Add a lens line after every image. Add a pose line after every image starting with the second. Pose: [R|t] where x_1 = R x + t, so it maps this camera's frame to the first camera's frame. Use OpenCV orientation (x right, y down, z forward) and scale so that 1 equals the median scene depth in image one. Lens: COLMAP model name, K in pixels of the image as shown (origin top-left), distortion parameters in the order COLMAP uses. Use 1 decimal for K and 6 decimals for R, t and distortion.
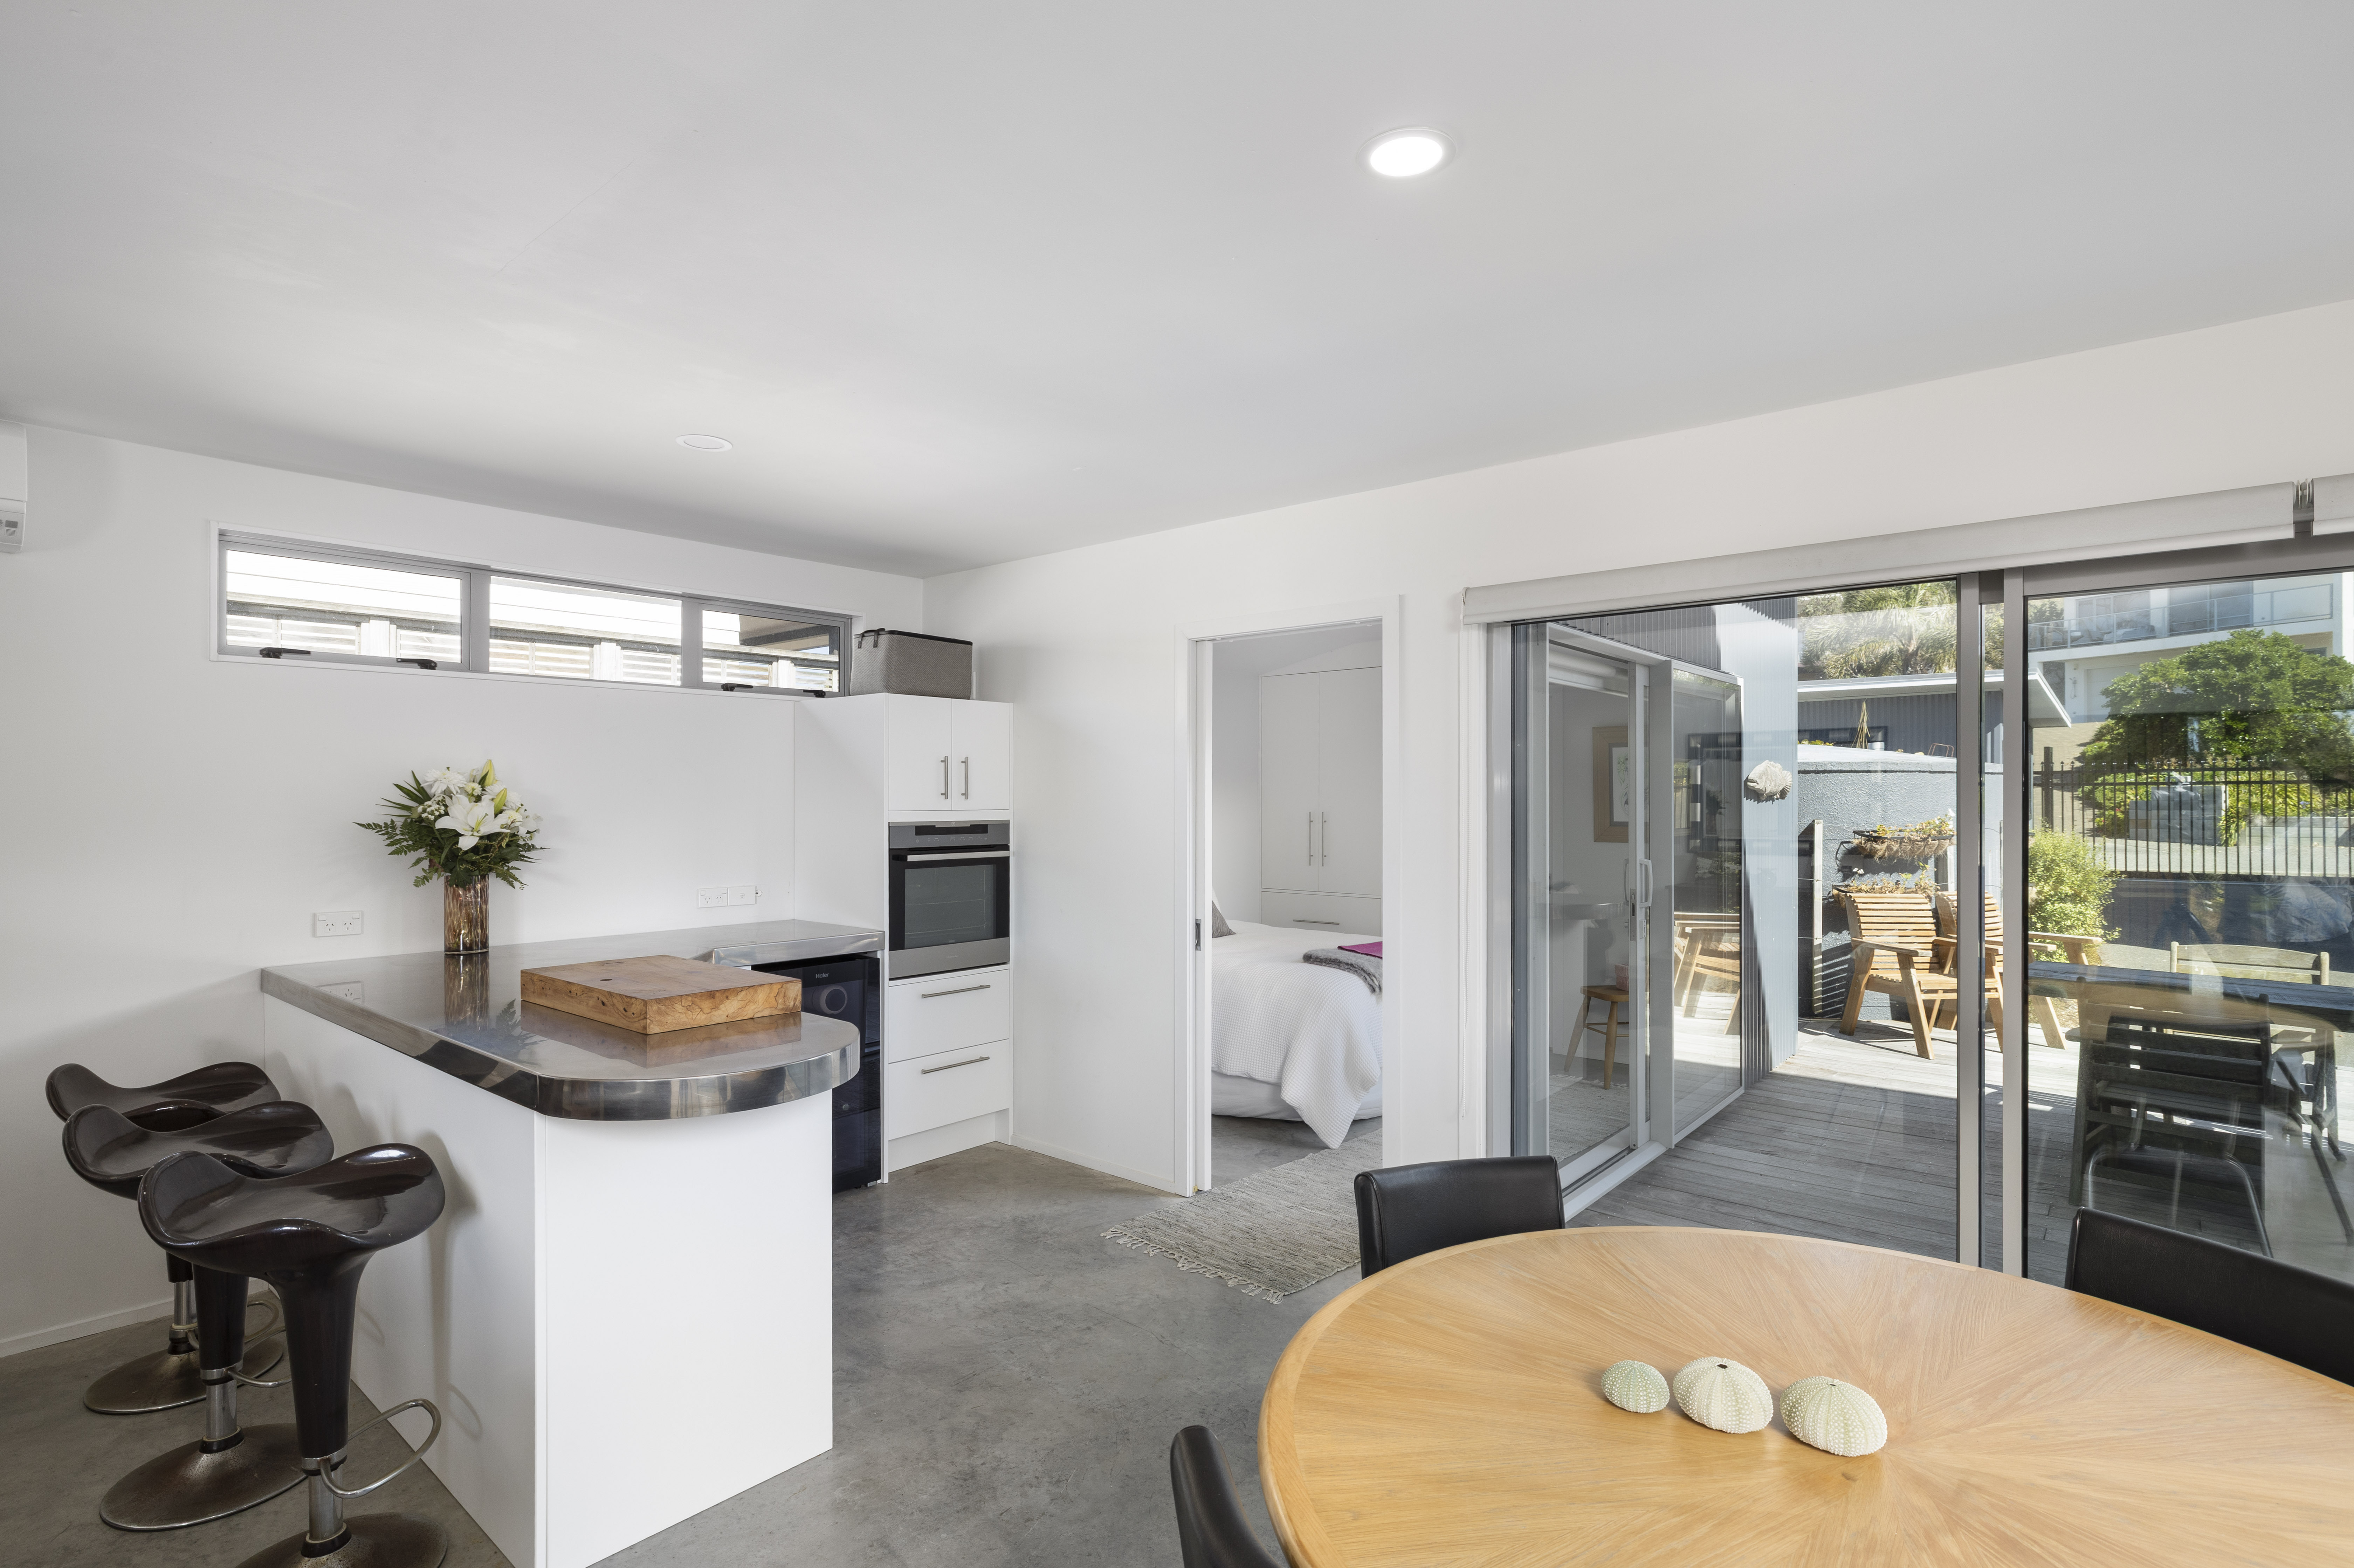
lens RADIAL K [[1175.6, 0, 1174.0], [0, 1175.6, 791.3], [0, 0, 1]] dist [-0.003883, -0.000676]
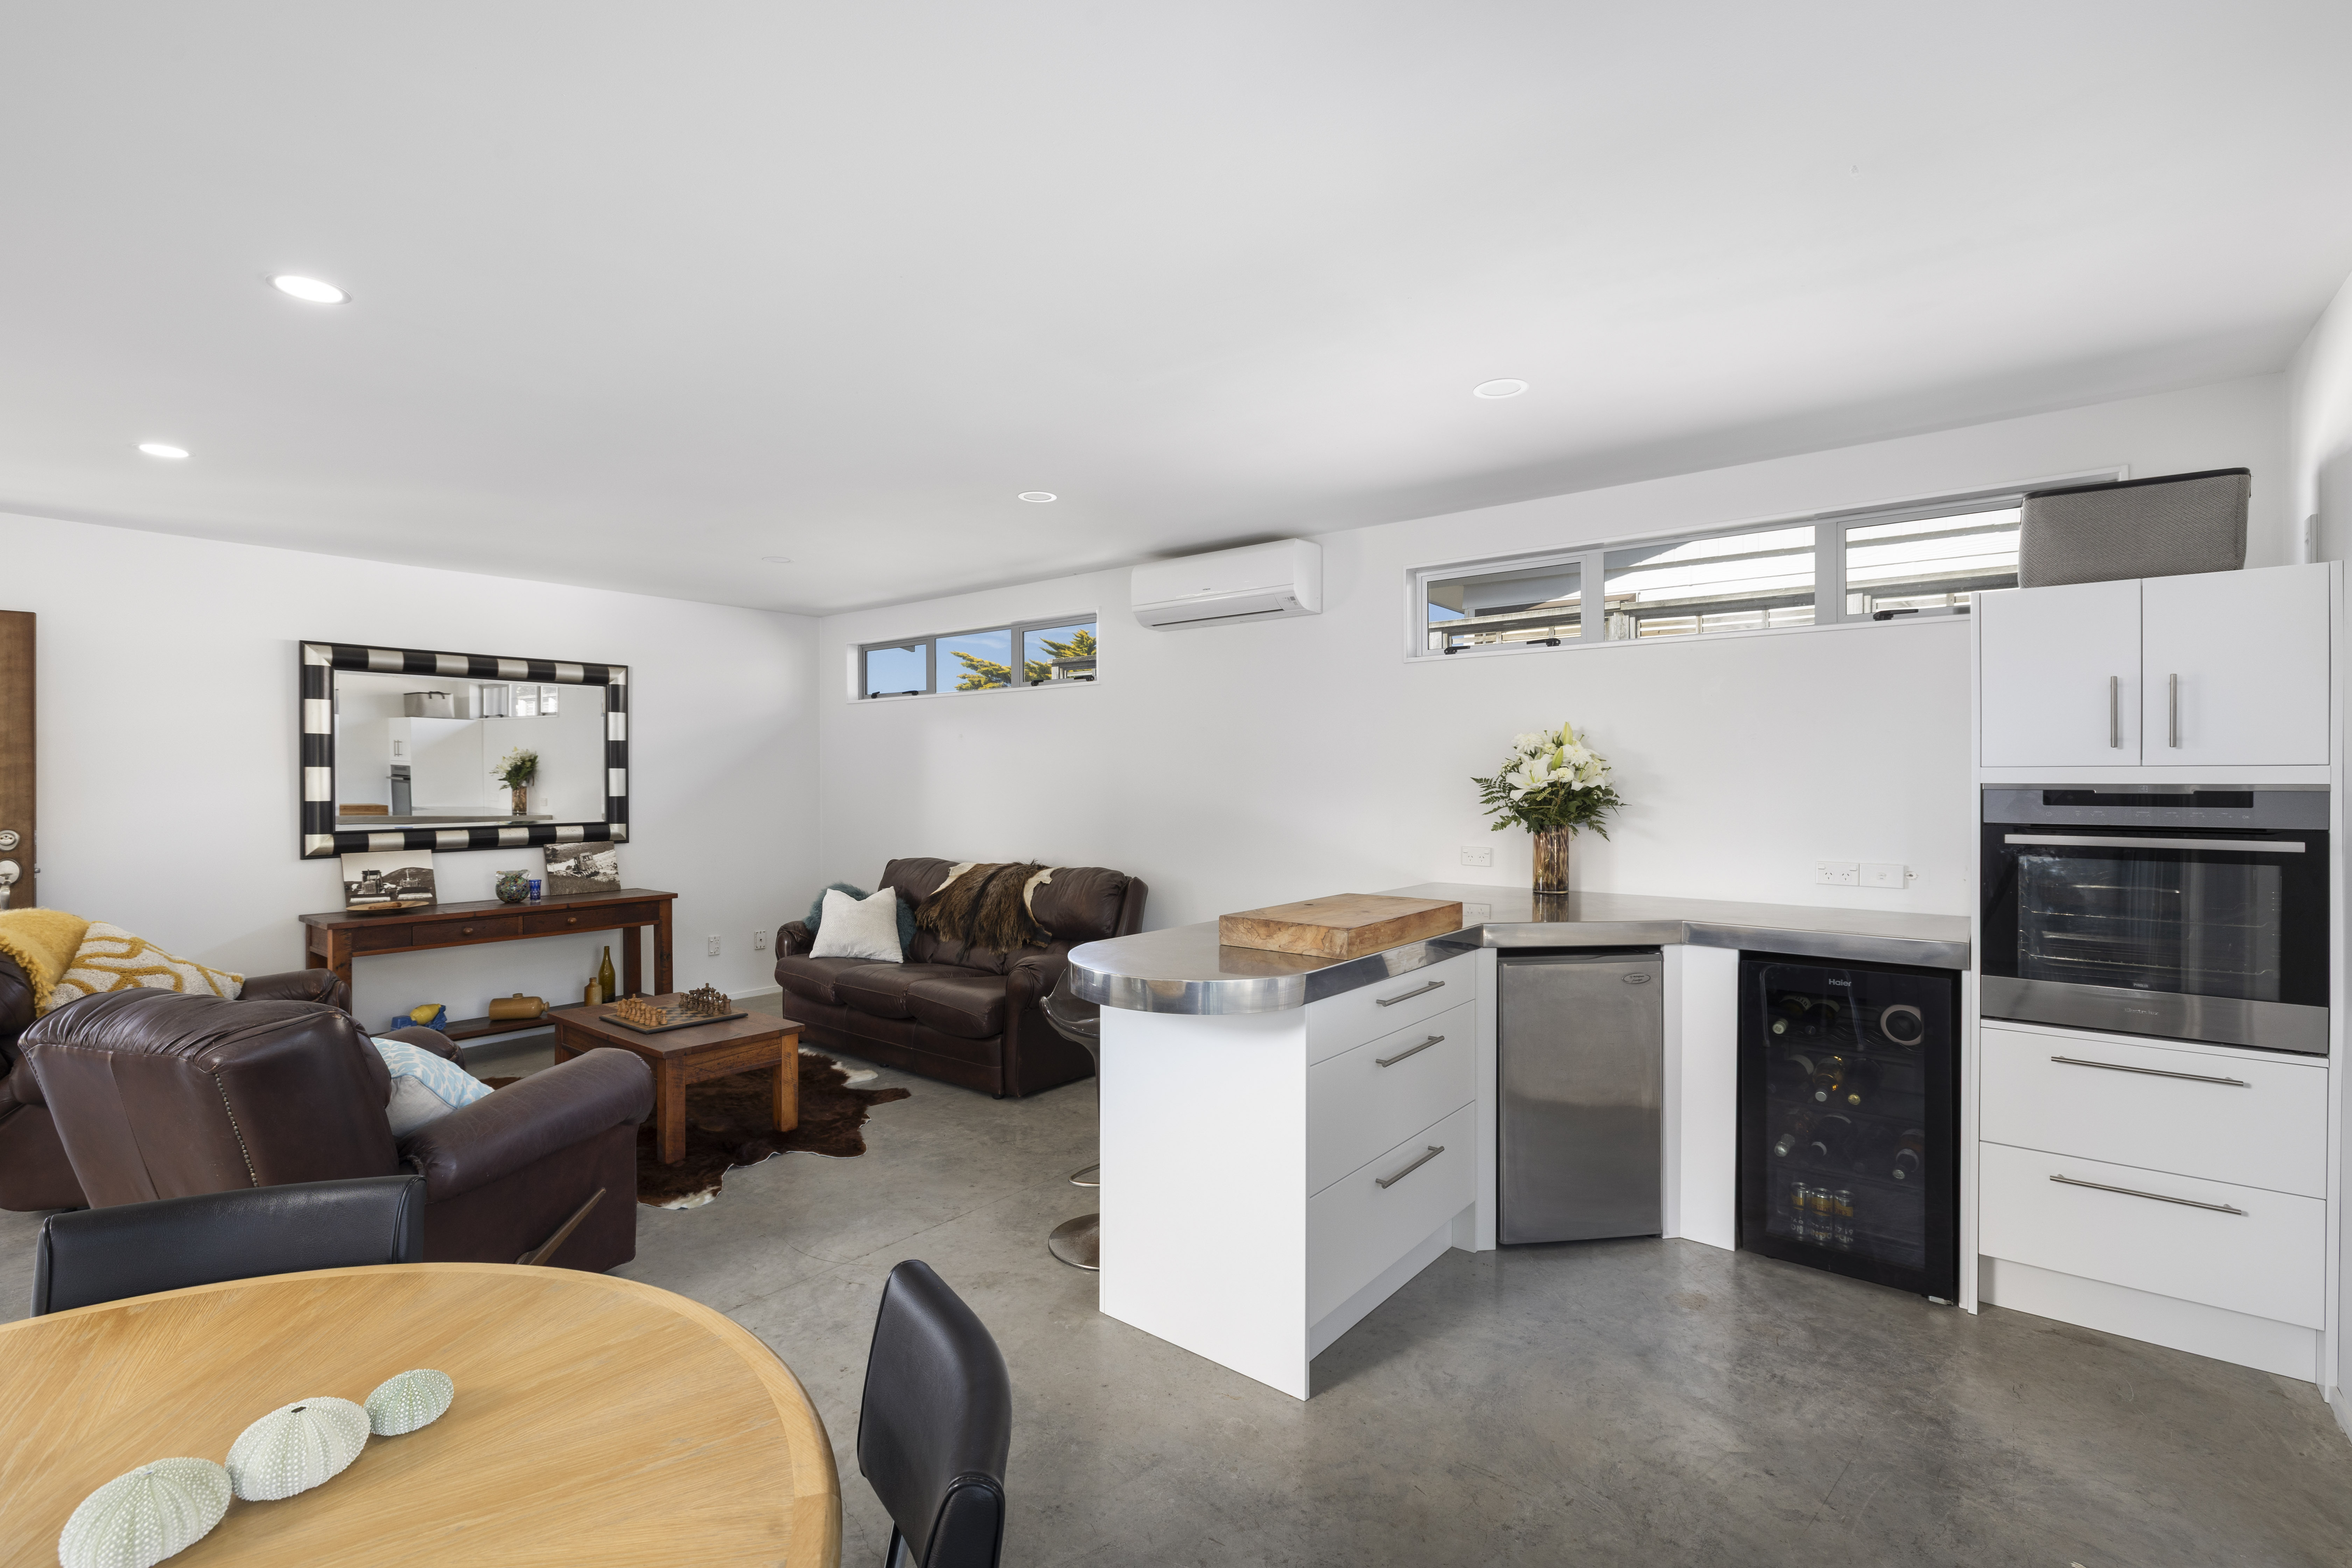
lens RADIAL K [[1059.3, 0, 1165.4], [0, 1059.3, 782.4], [0, 0, 1]] dist [-0.000868, -0.000054]
pose [[0.009516, 0.004916, -0.999943, 0.362276], [0.007003, 0.999963, 0.004982, 0.019781], [0.999930, -0.007050, 0.009481, 0.531283]]
